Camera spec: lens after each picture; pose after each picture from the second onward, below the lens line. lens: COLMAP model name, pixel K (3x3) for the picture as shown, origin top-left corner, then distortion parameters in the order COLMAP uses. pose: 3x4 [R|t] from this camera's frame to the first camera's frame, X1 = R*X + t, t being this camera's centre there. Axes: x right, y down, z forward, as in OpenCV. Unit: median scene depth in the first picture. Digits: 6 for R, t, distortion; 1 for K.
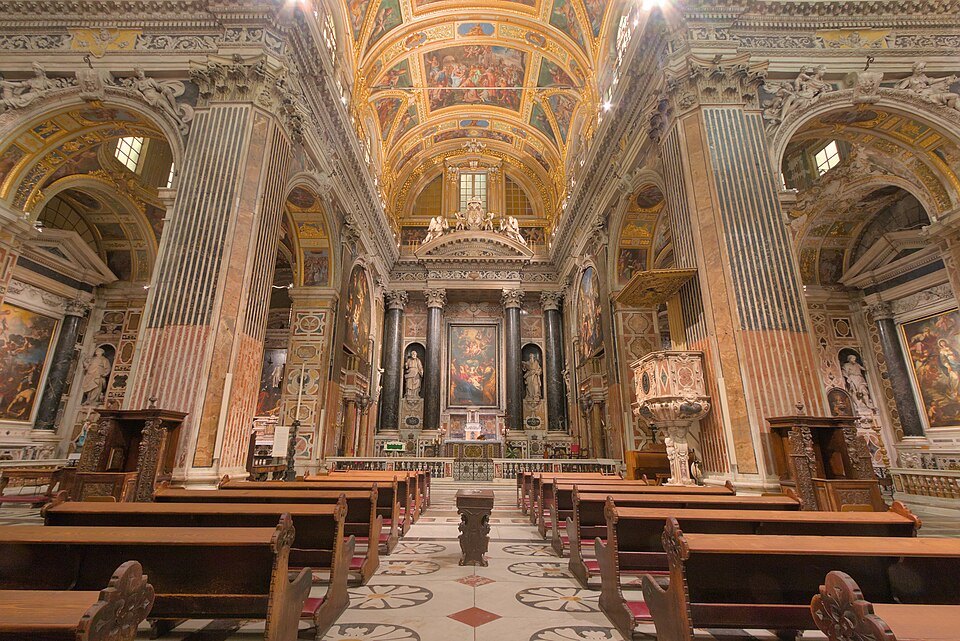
lens RADIAL K [[437.7, 0, 468.4], [0, 437.7, 314.7], [0, 0, 1]] dist [-0.001806, 0.002158]
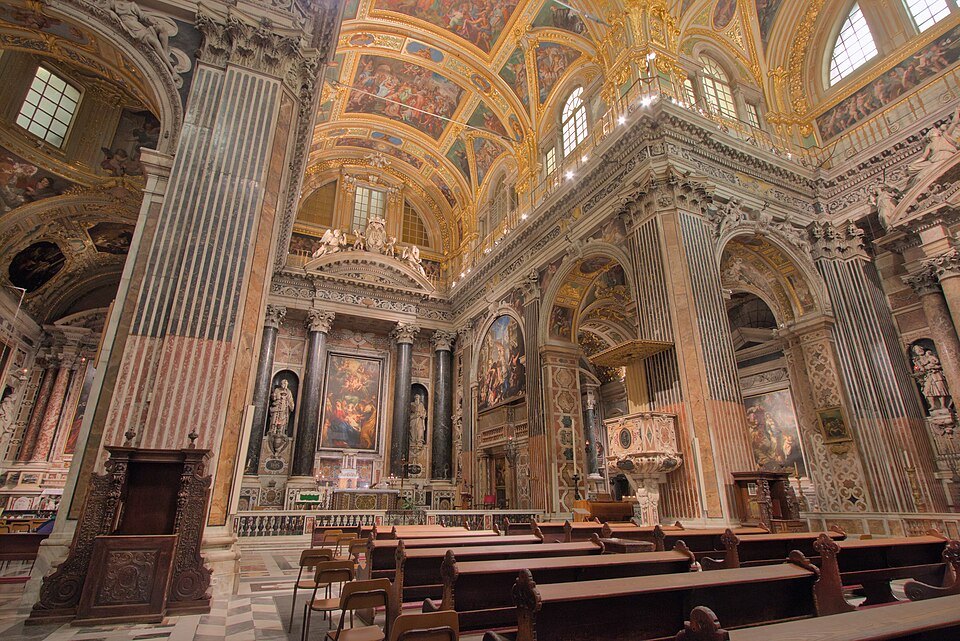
lens RADIAL K [[485.2, 0, 474.8], [0, 485.2, 316.7], [0, 0, 1]] dist [-0.021068, 0.005167]
pose [[0.905009, 0.144487, 0.400102, -0.296242], [-0.119356, 0.989016, -0.087183, 0.001064], [-0.408305, 0.031147, 0.912314, 0.011977]]
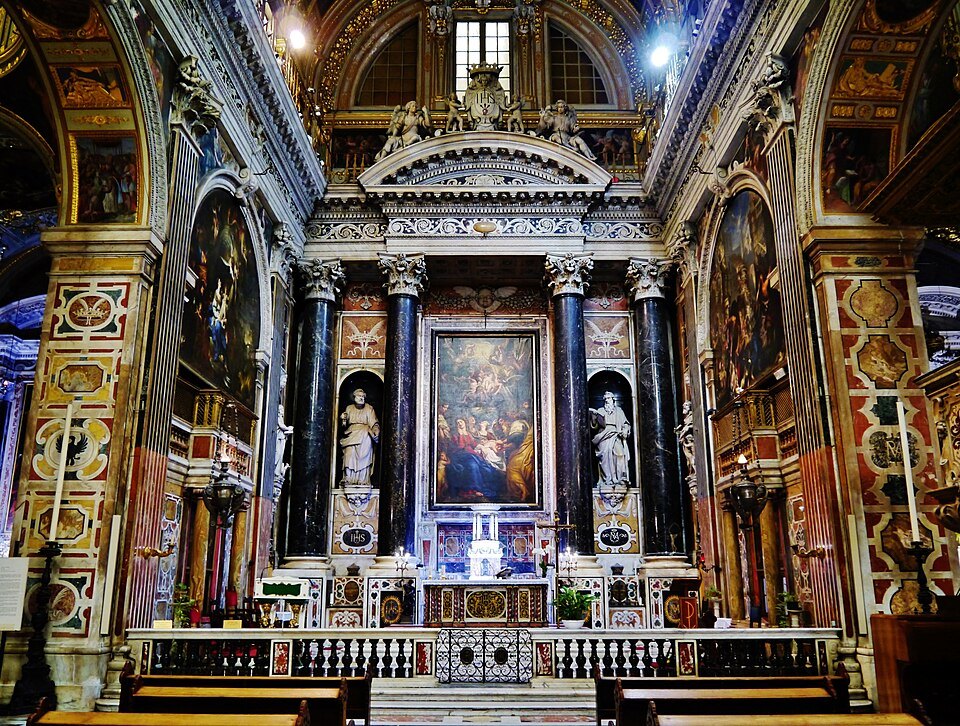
lens RADIAL K [[794.5, 0, 484.6], [0, 794.5, 359.7], [0, 0, 1]] dist [-0.032278, 0.008999]
pose [[0.999941, -0.009532, 0.005127, 0.010482], [0.009404, 0.999657, 0.024449, 0.051396], [-0.005358, -0.024399, 0.999688, 0.241327]]
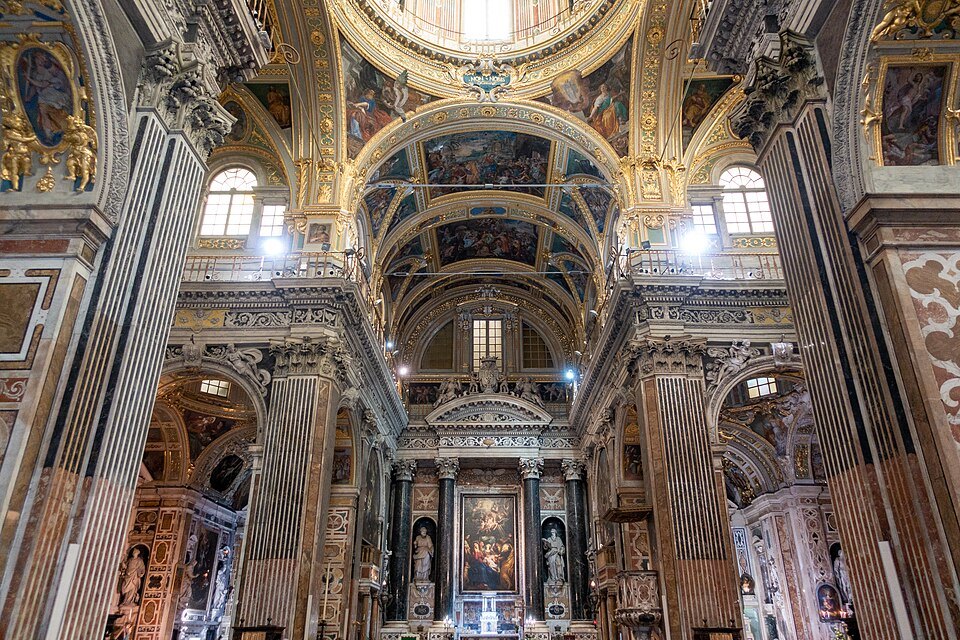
lens RADIAL K [[646.2, 0, 484.4], [0, 646.2, 326.6], [0, 0, 1]] dist [0.006880, -0.003015]
pose [[0.999961, -0.008609, 0.002029, 0.004380], [0.008811, 0.989617, -0.143456, -0.219015], [-0.000773, 0.143469, 0.989655, -0.616852]]
